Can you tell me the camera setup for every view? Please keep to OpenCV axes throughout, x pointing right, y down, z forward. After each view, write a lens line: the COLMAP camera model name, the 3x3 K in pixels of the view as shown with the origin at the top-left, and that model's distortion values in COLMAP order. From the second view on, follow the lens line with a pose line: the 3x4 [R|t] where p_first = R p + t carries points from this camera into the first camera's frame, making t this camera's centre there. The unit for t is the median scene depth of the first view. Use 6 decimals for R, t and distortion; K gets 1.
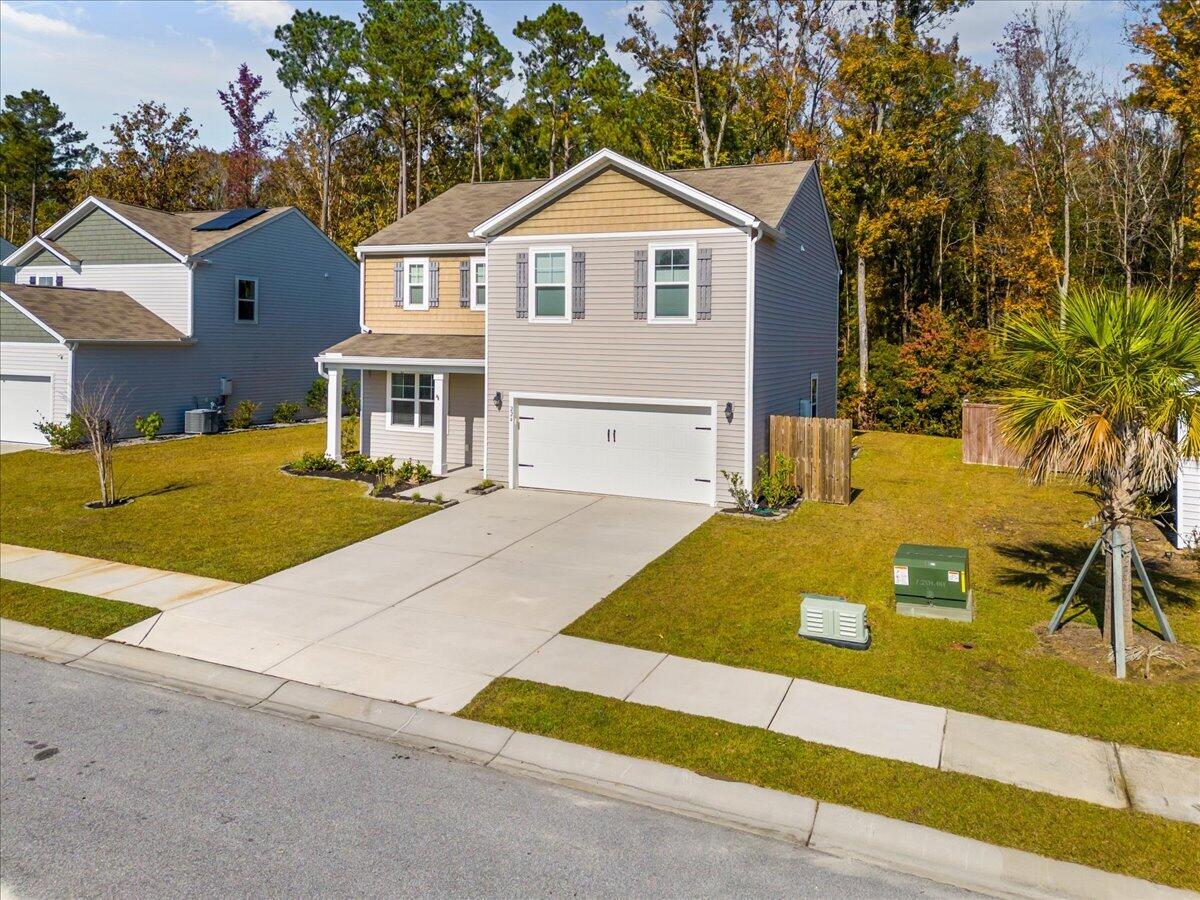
lens RADIAL K [[838.4, 0, 590.4], [0, 838.4, 450.2], [0, 0, 1]] dist [0.045724, -0.030940]
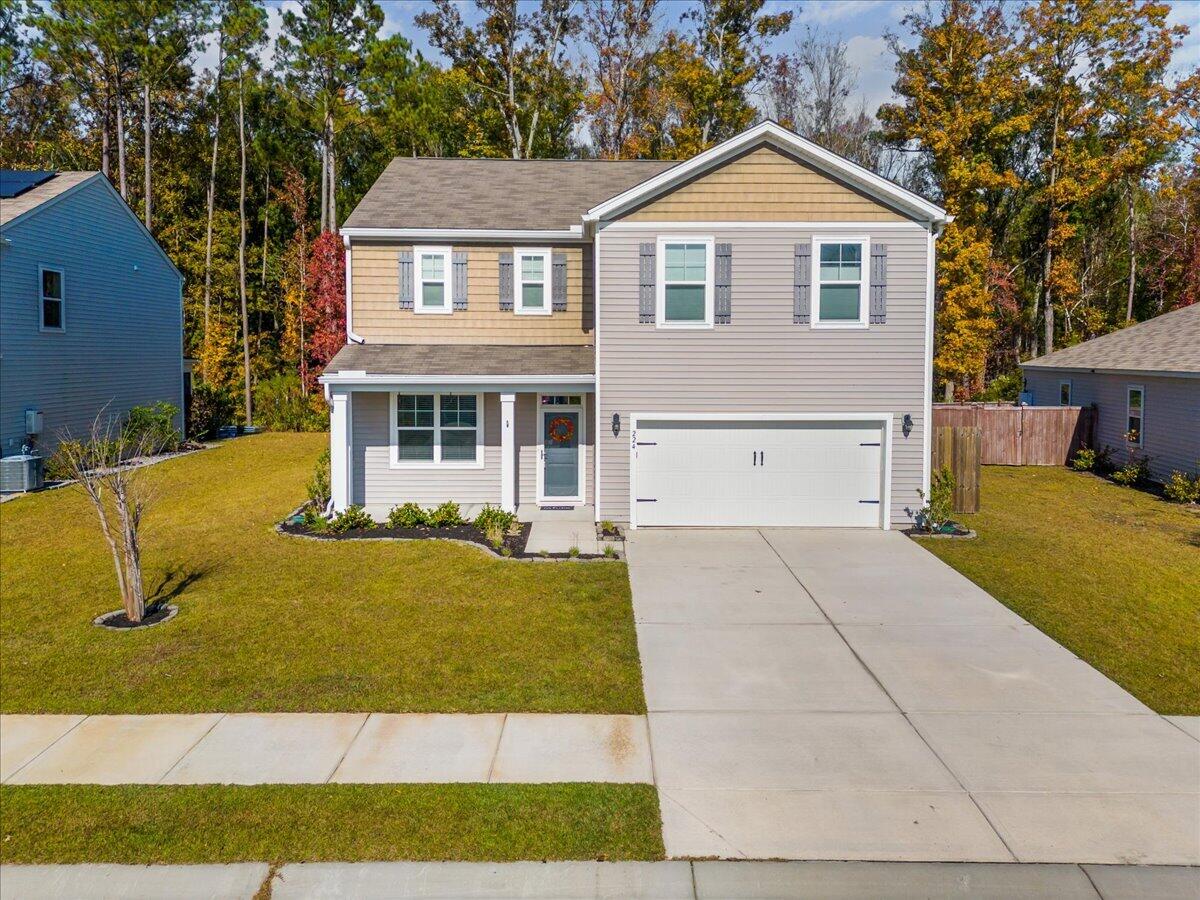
lens RADIAL K [[838.4, 0, 578.4], [0, 838.4, 470.7], [0, 0, 1]] dist [0.045724, -0.030940]
pose [[0.918081, -0.067135, 0.390666, -0.469351], [0.062734, 0.997741, 0.024033, -0.036161], [-0.391397, 0.002443, 0.920219, 0.266795]]
